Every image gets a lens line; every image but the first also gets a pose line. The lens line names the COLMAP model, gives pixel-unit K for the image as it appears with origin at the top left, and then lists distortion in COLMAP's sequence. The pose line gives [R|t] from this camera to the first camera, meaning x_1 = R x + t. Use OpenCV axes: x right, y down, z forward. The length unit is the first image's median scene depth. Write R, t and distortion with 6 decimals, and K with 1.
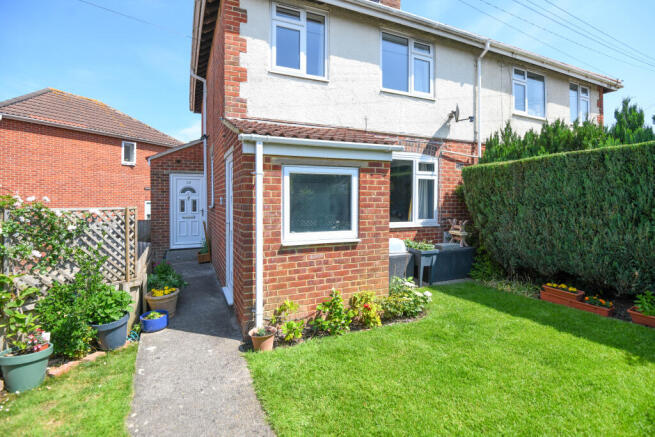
lens RADIAL K [[305.3, 0, 327.6], [0, 305.3, 207.3], [0, 0, 1]] dist [-0.000100, 0.000020]
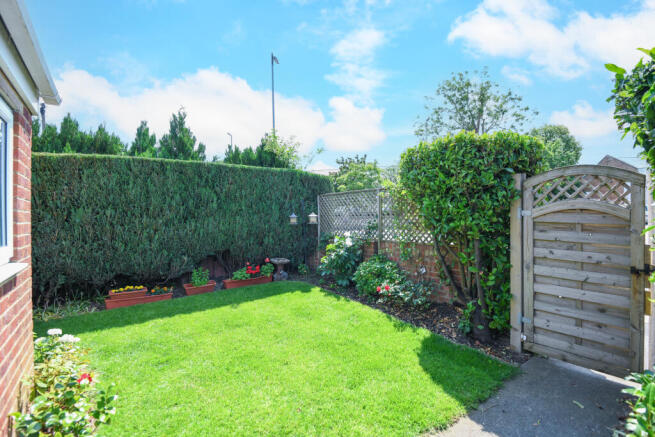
lens RADIAL K [[325.1, 0, 327.5], [0, 325.1, 218.5], [0, 0, 1]] dist [-0.000112, -0.000055]
pose [[-0.164380, -0.006525, 0.986375, -0.447133], [0.042201, 0.999016, 0.013641, 0.047097], [-0.985494, 0.043868, -0.163943, 0.578971]]
